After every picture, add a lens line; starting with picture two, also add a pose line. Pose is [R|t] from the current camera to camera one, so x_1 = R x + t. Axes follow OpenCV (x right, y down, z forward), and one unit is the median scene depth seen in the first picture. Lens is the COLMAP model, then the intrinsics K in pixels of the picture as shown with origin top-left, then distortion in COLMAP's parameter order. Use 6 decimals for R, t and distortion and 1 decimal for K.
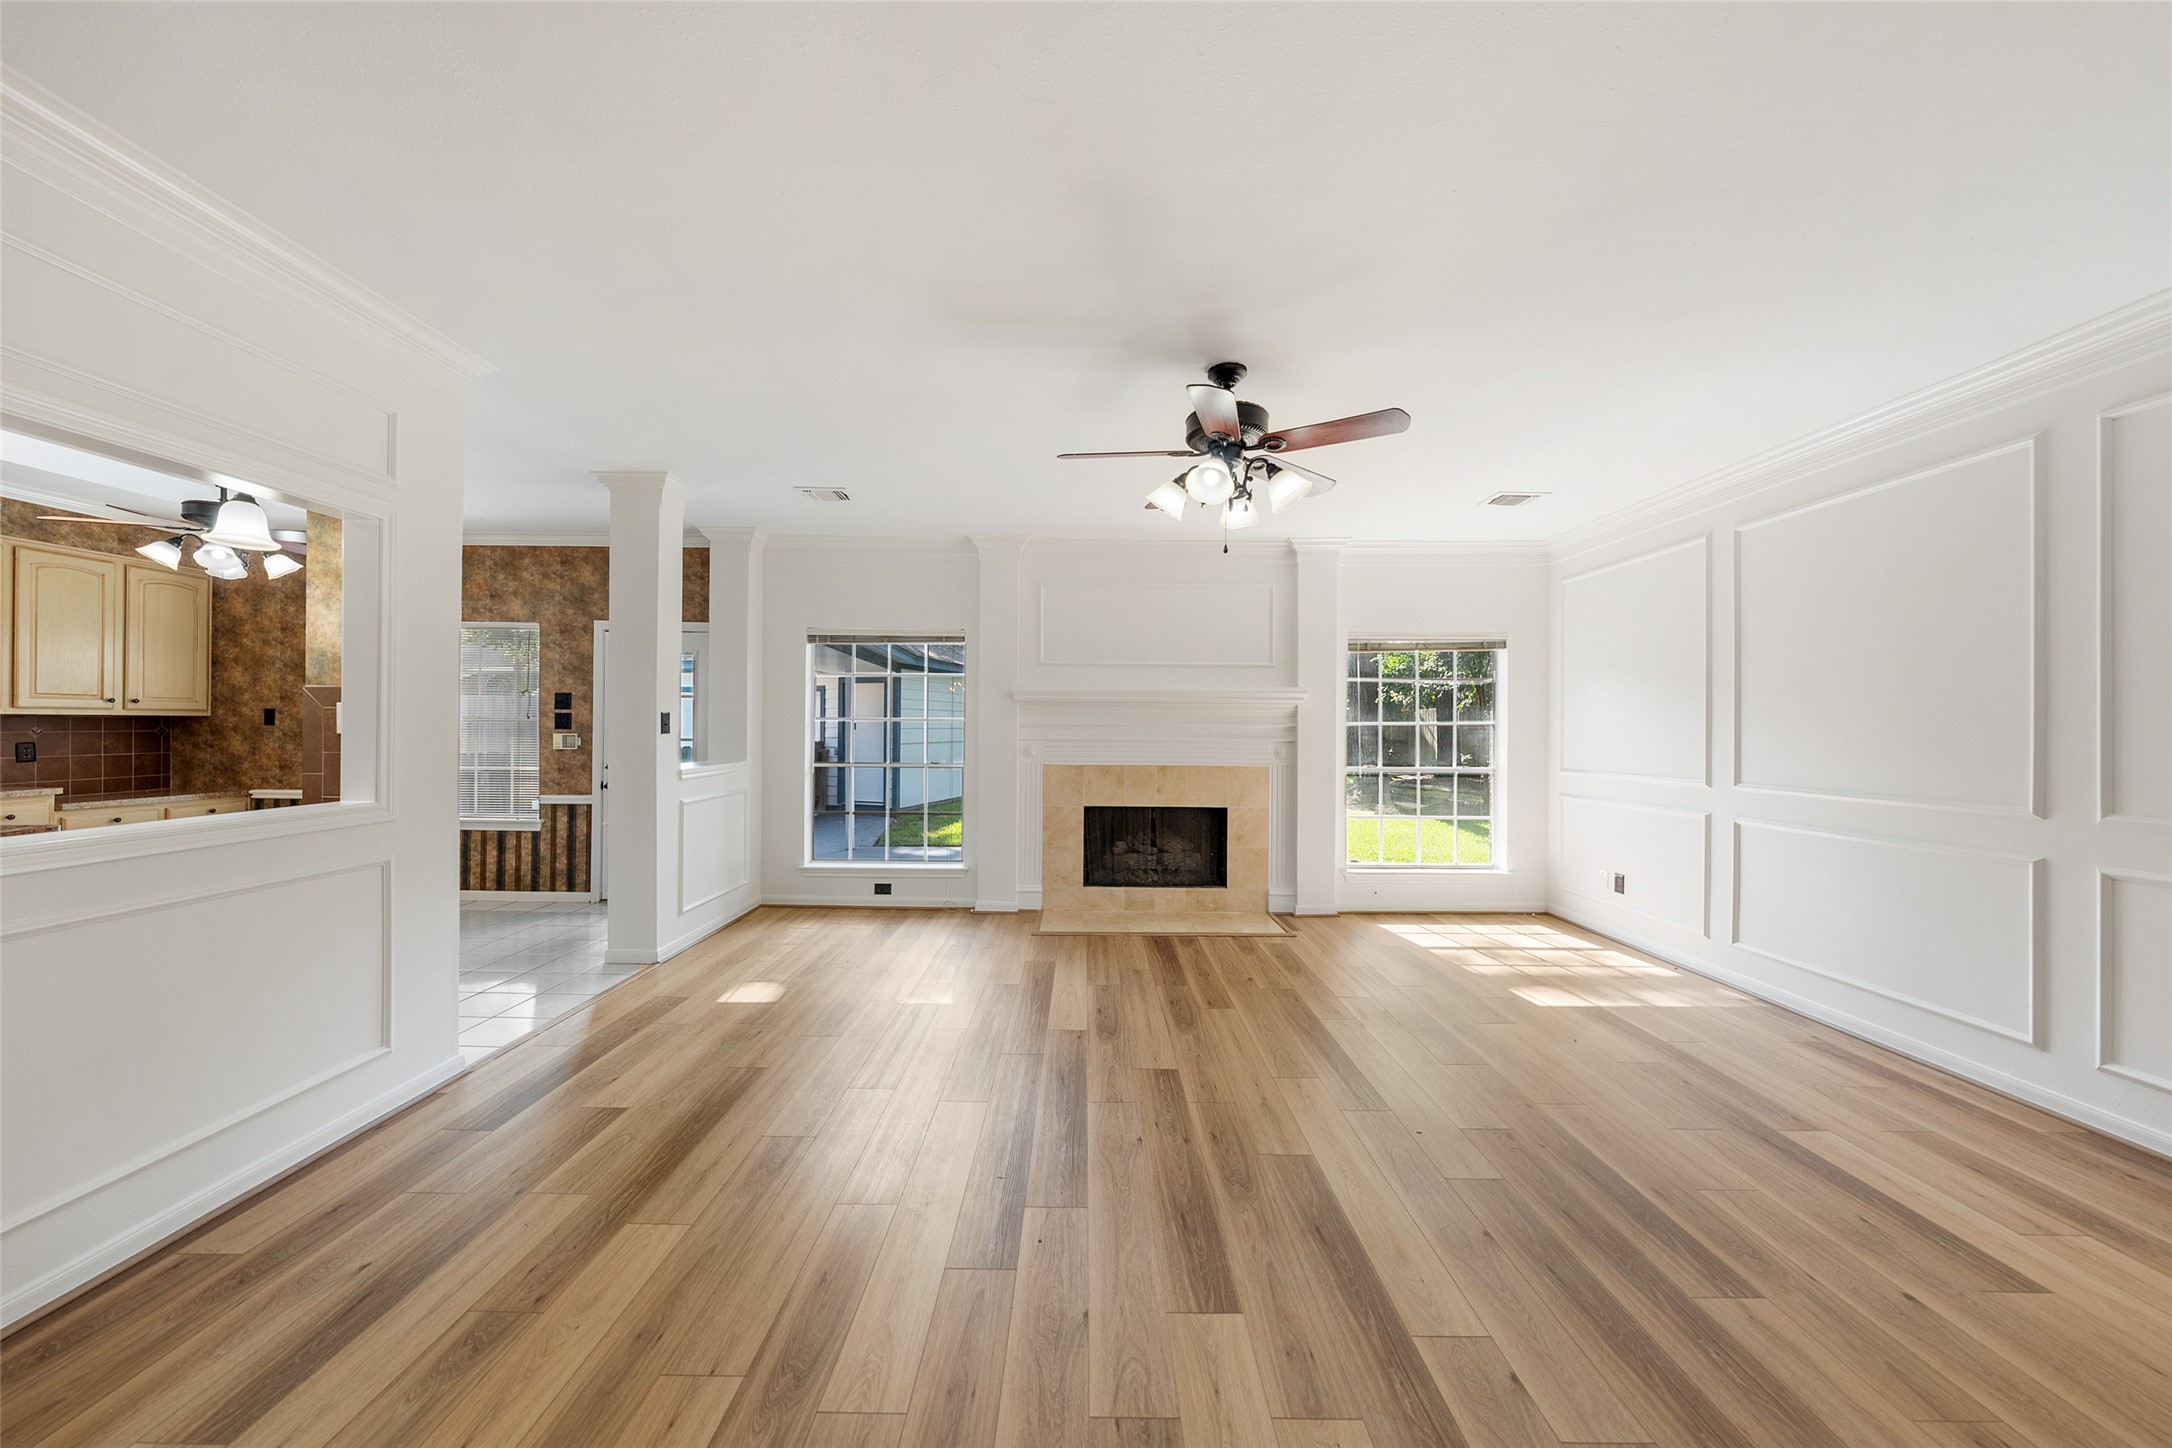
lens RADIAL K [[747.1, 0, 1075.4], [0, 747.1, 710.9], [0, 0, 1]] dist [-0.001386, 0.000493]
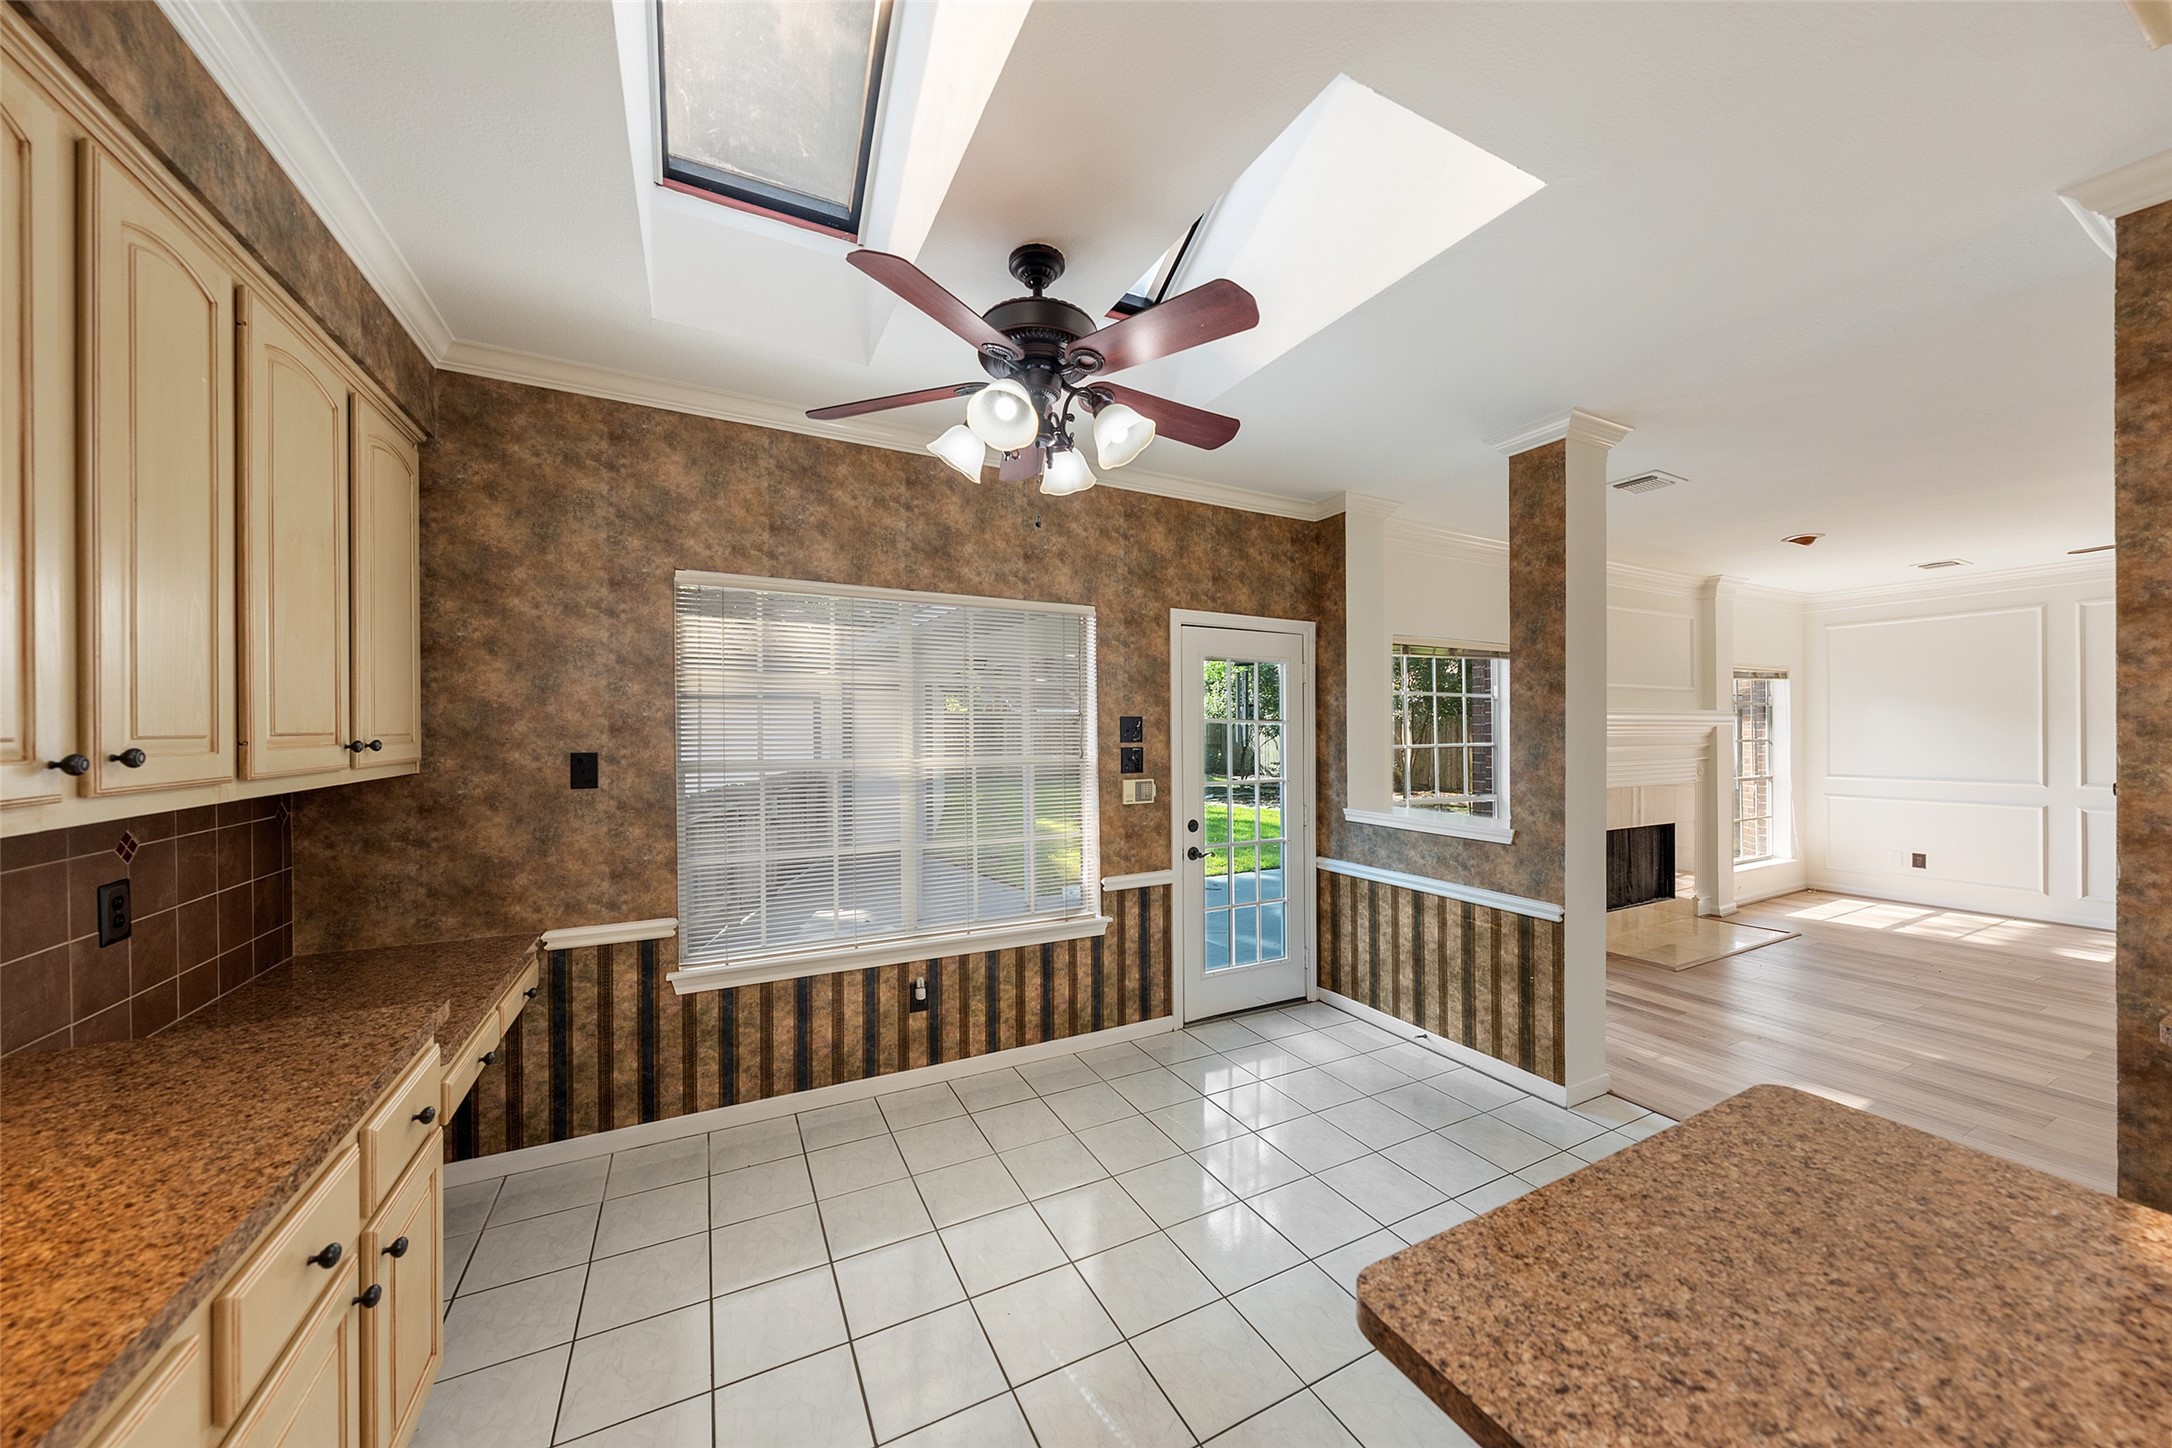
lens RADIAL K [[747.1, 0, 1086.7], [0, 747.1, 718.4], [0, 0, 1]] dist [-0.001386, 0.000493]
pose [[0.883868, -0.003966, 0.467720, -1.025085], [0.000587, 0.999973, 0.007370, -0.027758], [-0.467737, -0.006240, 0.883846, 0.445215]]
